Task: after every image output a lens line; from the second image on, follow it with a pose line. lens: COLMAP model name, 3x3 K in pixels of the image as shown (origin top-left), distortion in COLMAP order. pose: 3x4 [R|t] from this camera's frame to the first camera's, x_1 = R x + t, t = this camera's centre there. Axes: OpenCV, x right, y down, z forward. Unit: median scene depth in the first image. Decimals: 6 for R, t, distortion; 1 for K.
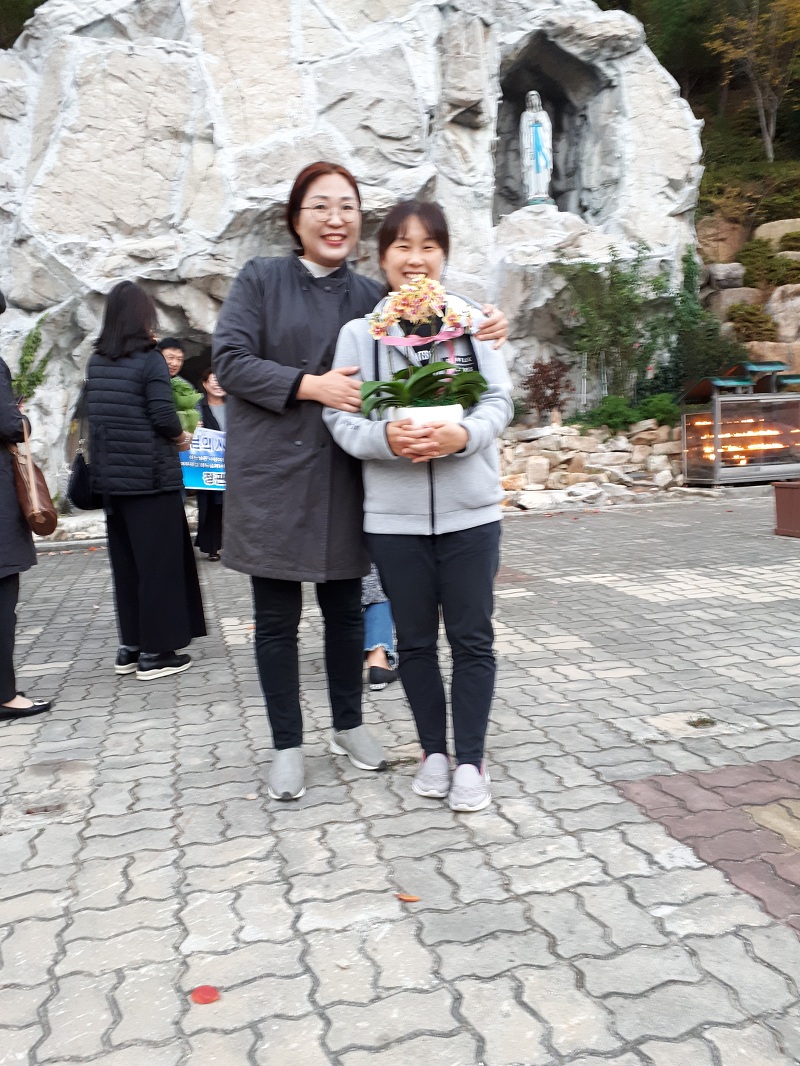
lens RADIAL K [[861.0, 0, 399.4], [0, 861.0, 539.3], [0, 0, 1]] dist [-0.004714, 0.027985]
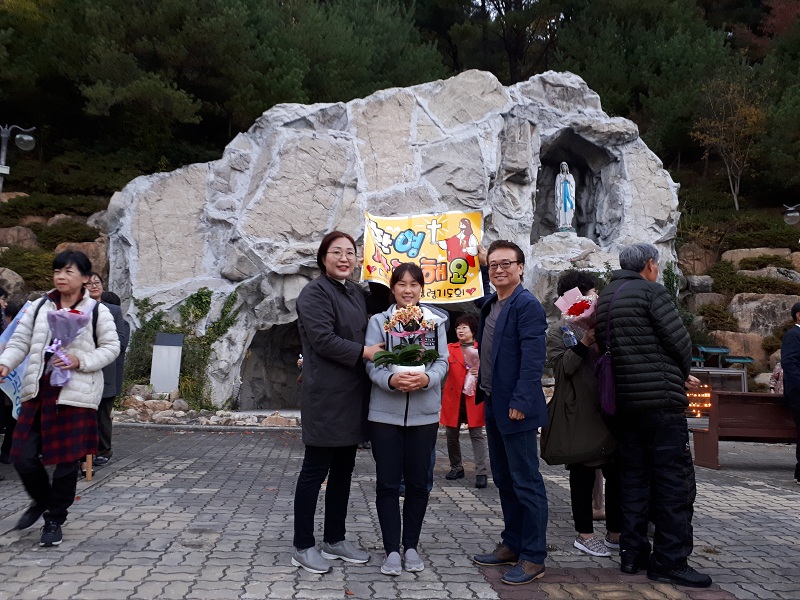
lens RADIAL K [[632.2, 0, 407.4], [0, 632.2, 304.3], [0, 0, 1]] dist [0.177967, -0.413917]
pose [[0.989482, 0.066013, -0.128714, 0.050986], [-0.093333, 0.971154, -0.219429, 0.010306], [0.110516, 0.229134, 0.967101, -0.111550]]
